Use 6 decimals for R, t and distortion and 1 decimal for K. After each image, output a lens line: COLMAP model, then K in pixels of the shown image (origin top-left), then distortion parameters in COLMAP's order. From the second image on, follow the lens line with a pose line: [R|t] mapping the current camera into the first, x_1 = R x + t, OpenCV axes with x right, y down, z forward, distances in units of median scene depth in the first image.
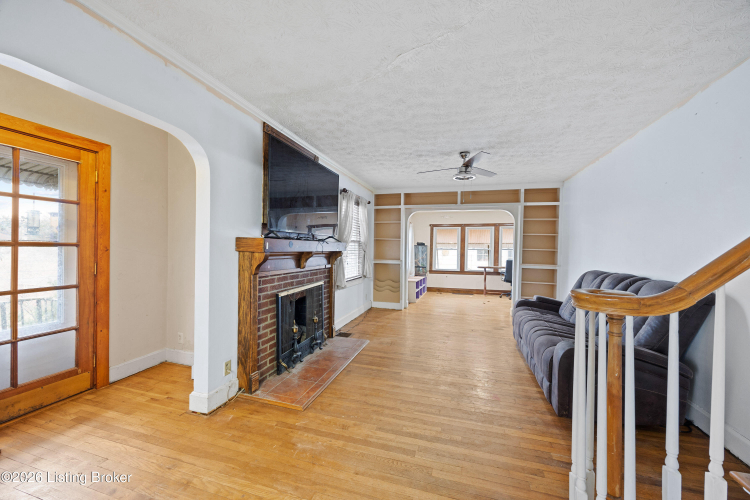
lens RADIAL K [[294.5, 0, 384.5], [0, 294.5, 246.9], [0, 0, 1]] dist [-0.004875, -0.000096]
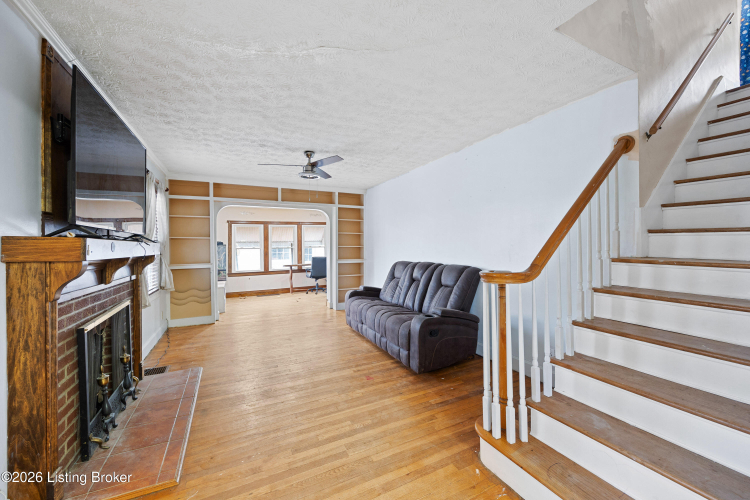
lens RADIAL K [[294.5, 0, 394.3], [0, 294.5, 241.5], [0, 0, 1]] dist [-0.004875, -0.000096]
pose [[0.718991, -0.012885, 0.694900, -0.251750], [0.020941, 0.999776, -0.003129, -0.004654], [-0.694704, 0.016801, 0.719100, 0.085982]]
